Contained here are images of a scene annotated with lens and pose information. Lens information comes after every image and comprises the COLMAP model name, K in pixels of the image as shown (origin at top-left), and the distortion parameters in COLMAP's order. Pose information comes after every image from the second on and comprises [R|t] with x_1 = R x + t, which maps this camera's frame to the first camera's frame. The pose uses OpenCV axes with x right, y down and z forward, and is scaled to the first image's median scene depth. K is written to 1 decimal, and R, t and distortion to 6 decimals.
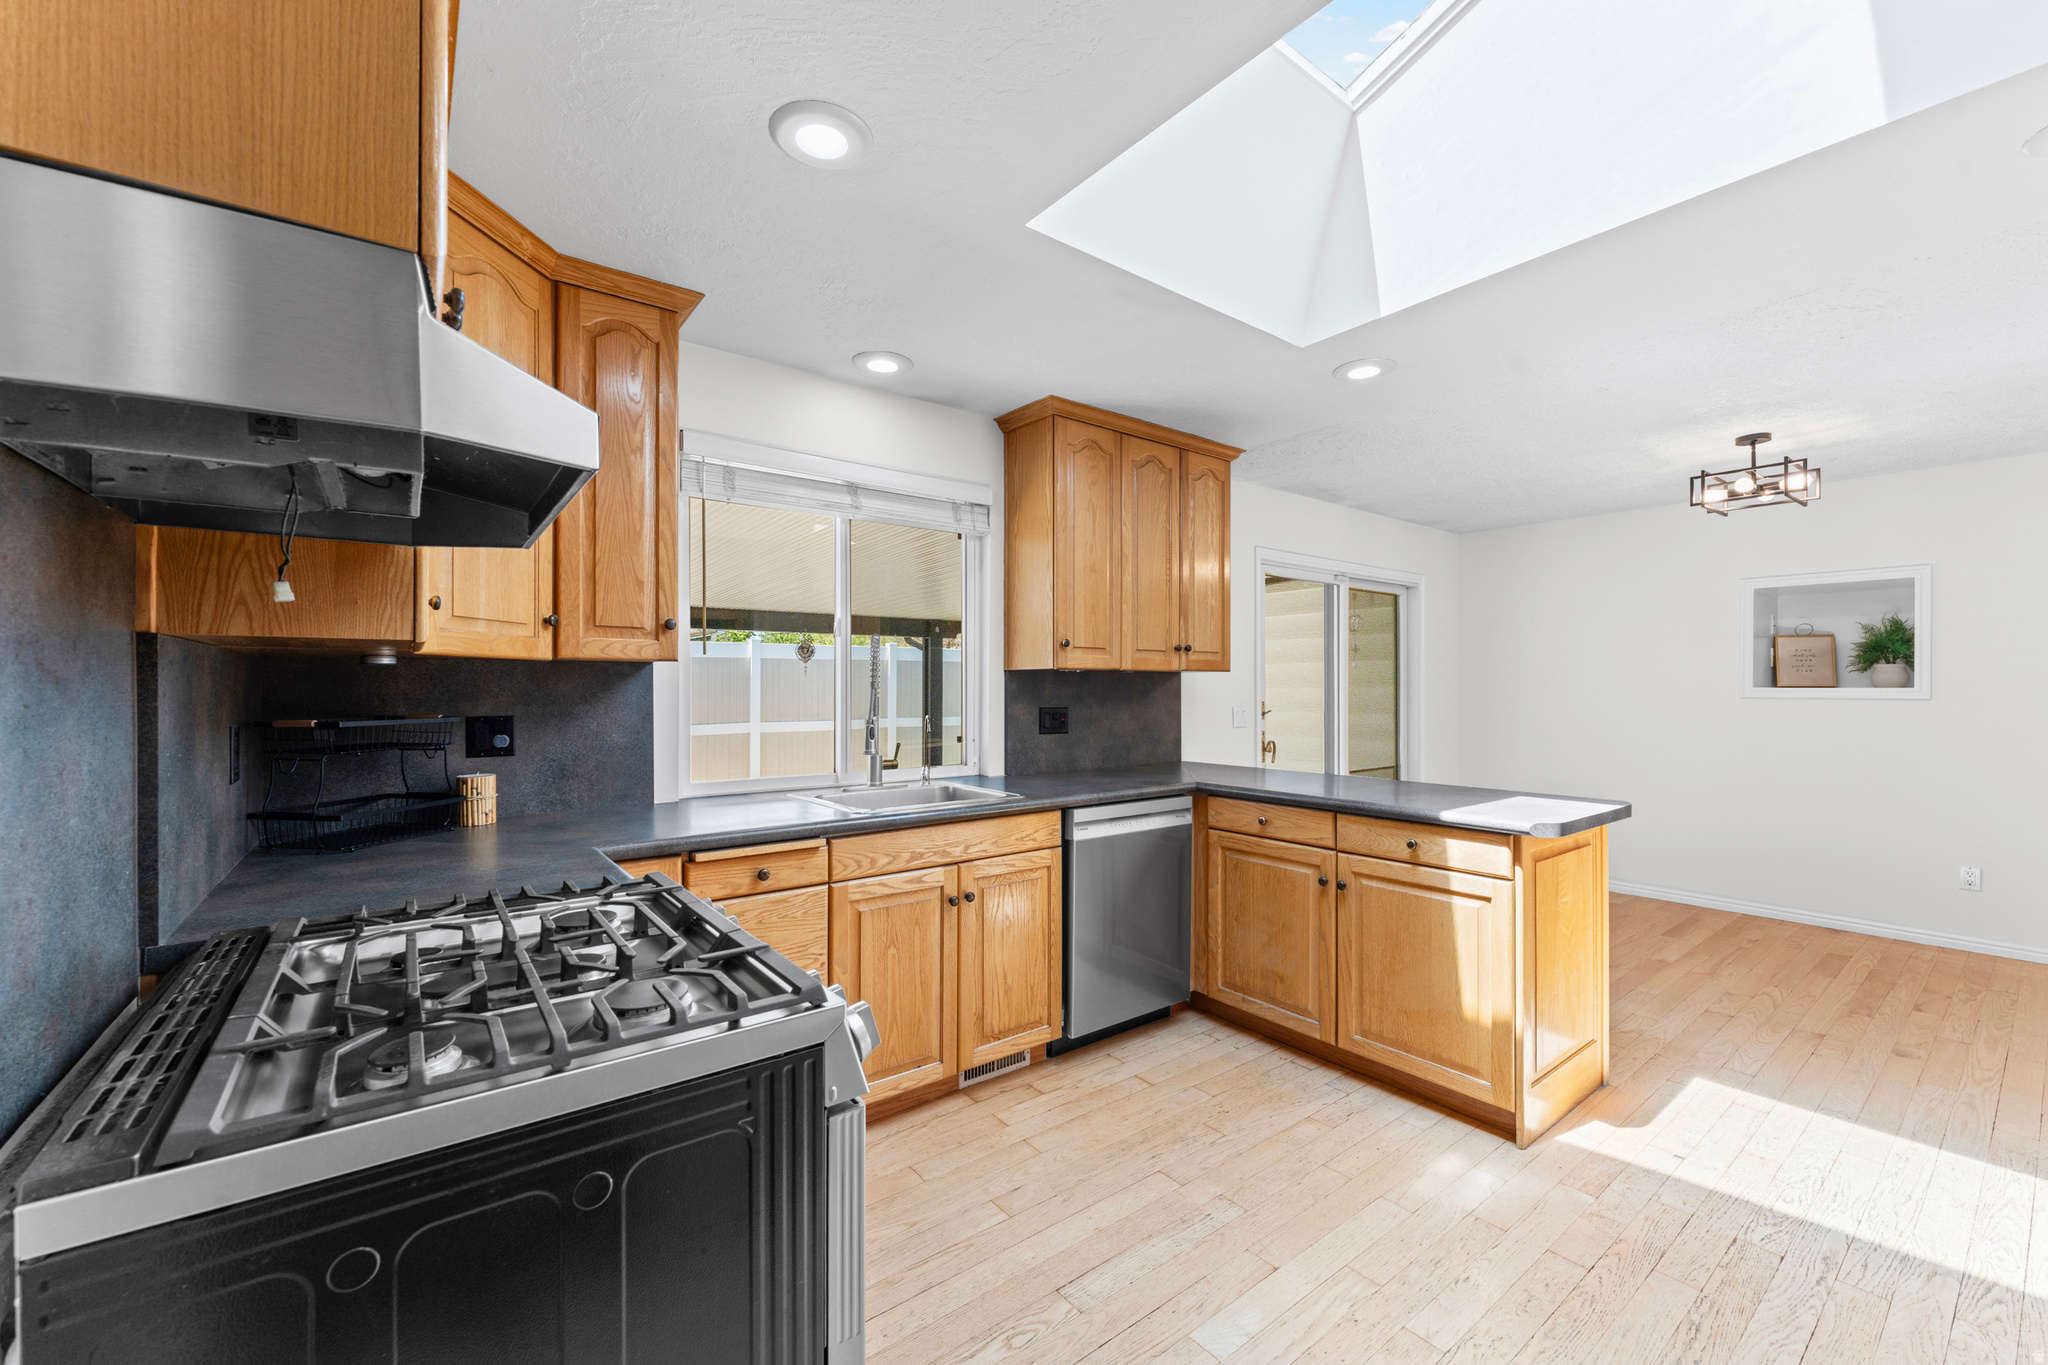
lens RADIAL K [[823.1, 0, 1018.9], [0, 823.1, 689.0], [0, 0, 1]] dist [0.000919, -0.000637]
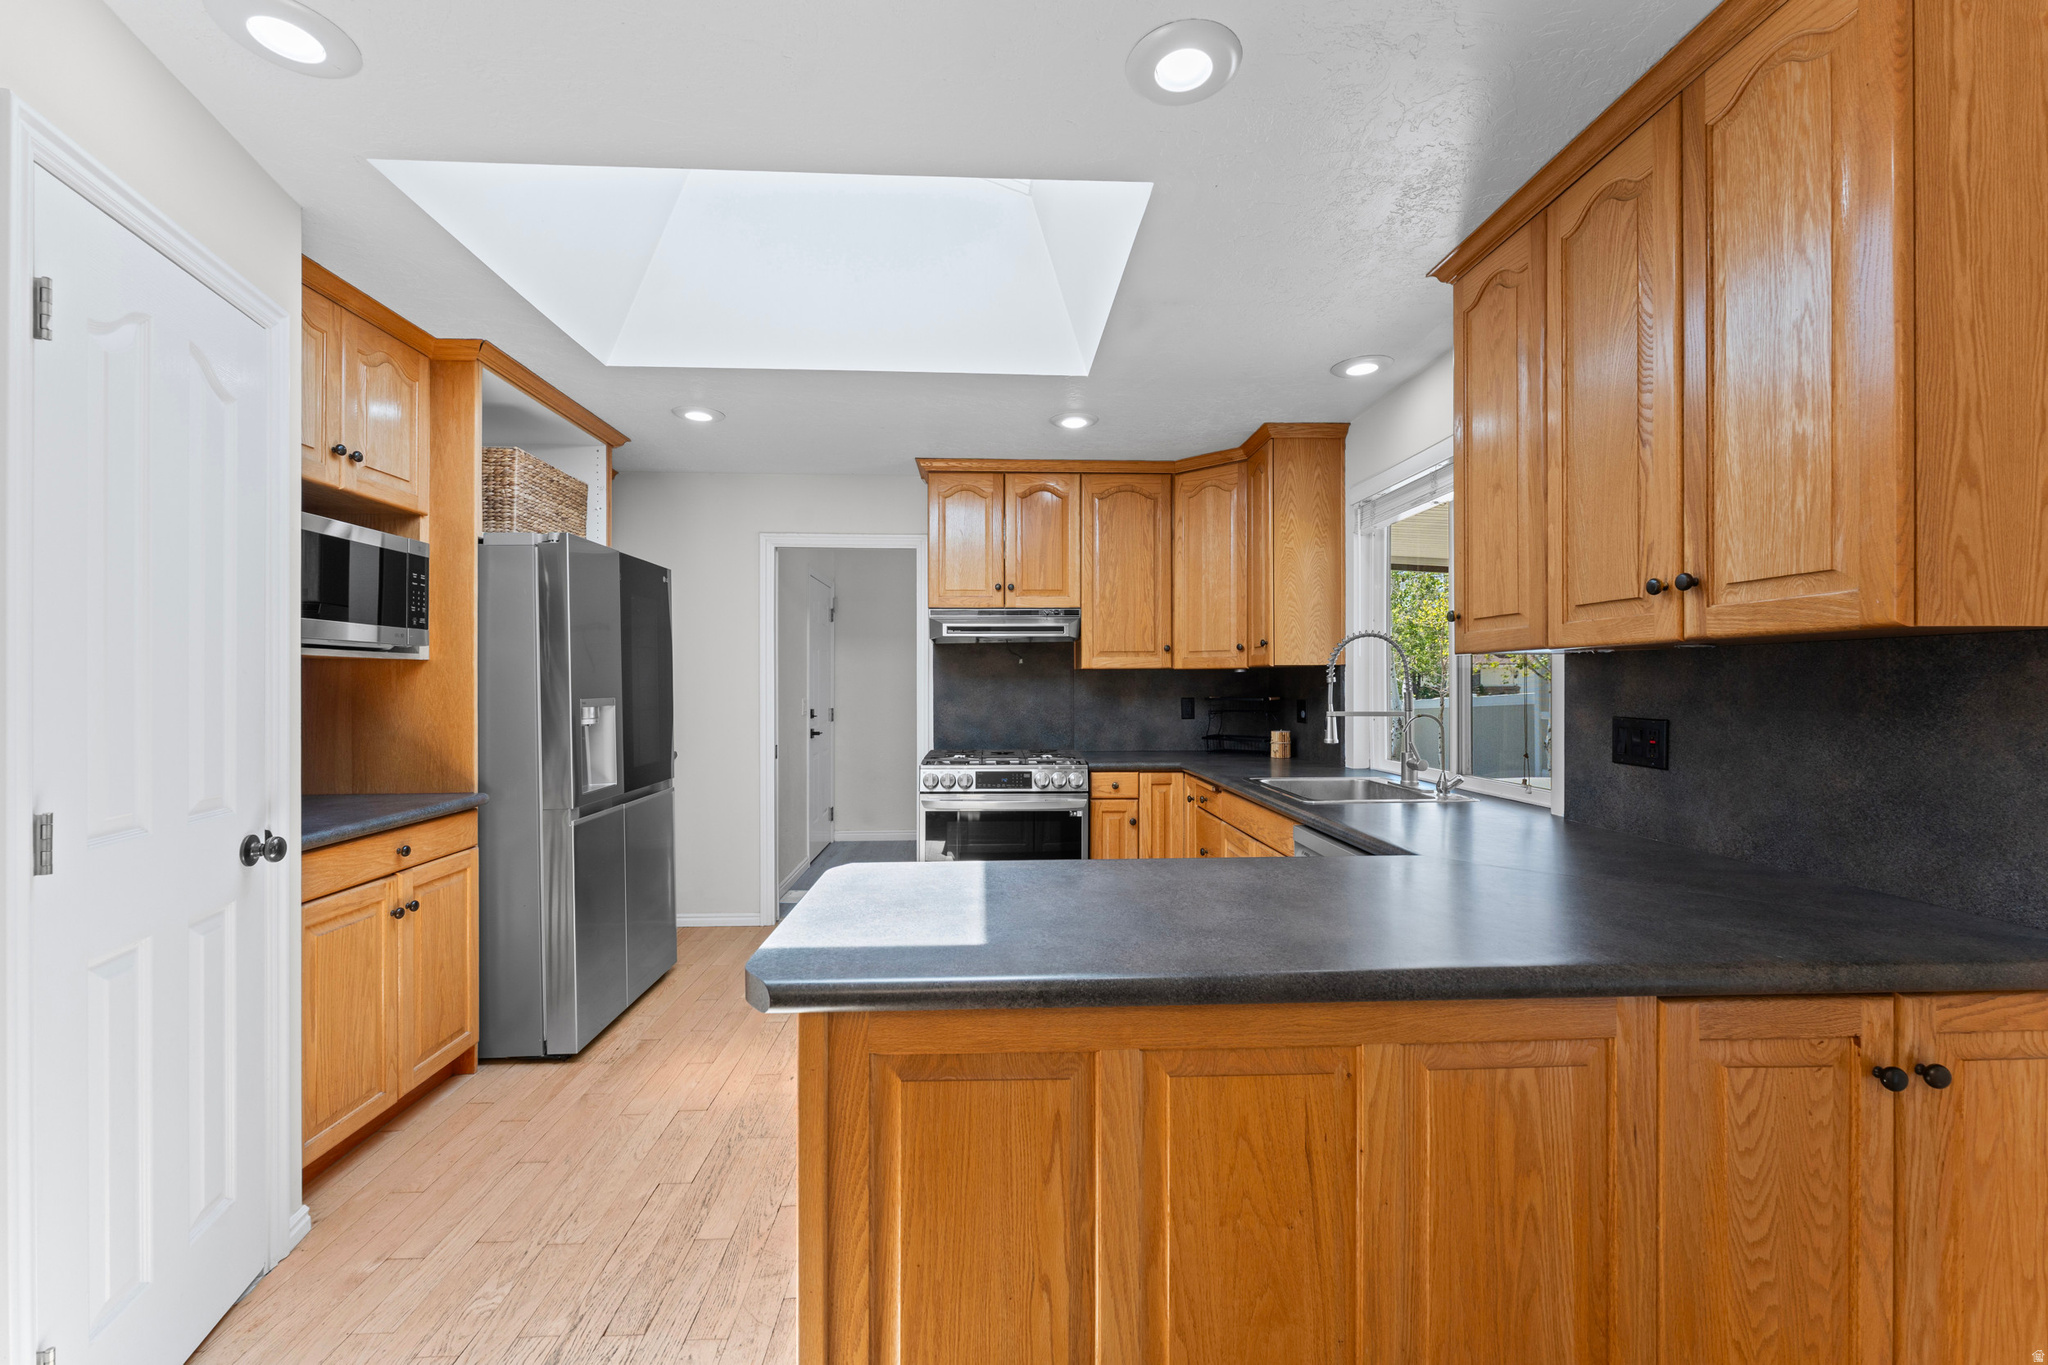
lens RADIAL K [[823.1, 0, 1005.4], [0, 823.1, 685.0], [0, 0, 1]] dist [0.000919, -0.000637]
pose [[-0.586922, 0.000789, -0.809643, 0.777253], [-0.000585, 0.999999, 0.001398, -0.000070], [0.809643, 0.001294, -0.586921, 1.043415]]
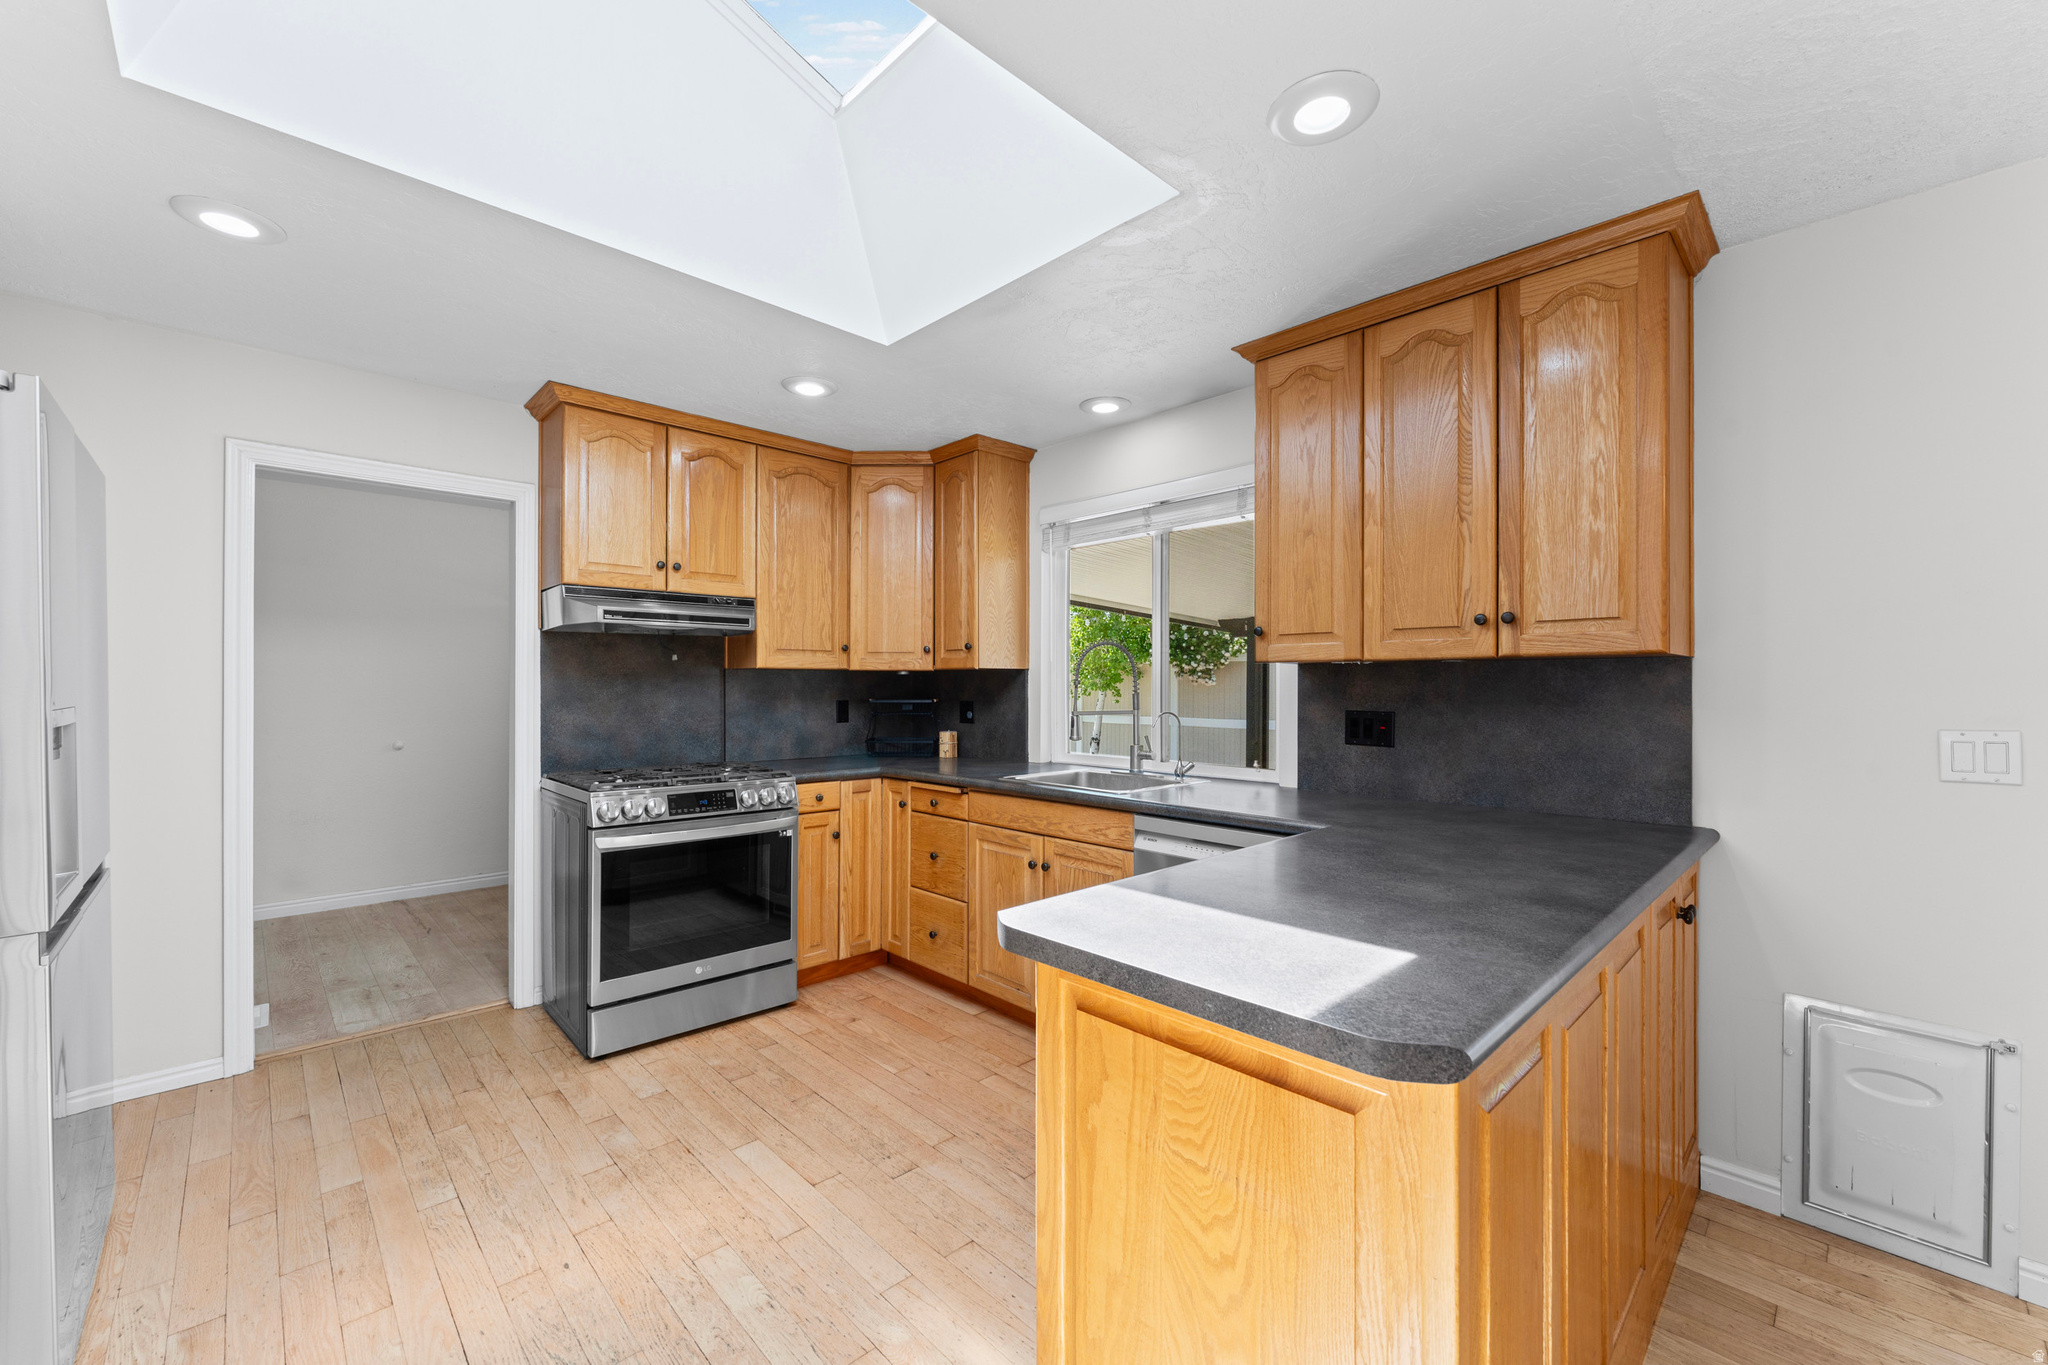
lens RADIAL K [[823.1, 0, 1011.3], [0, 823.1, 684.9], [0, 0, 1]] dist [0.000919, -0.000637]
pose [[0.097118, -0.003539, -0.995267, 0.817902], [-0.003818, 0.999985, -0.003928, 0.002479], [0.995266, 0.004181, 0.097103, 0.635557]]
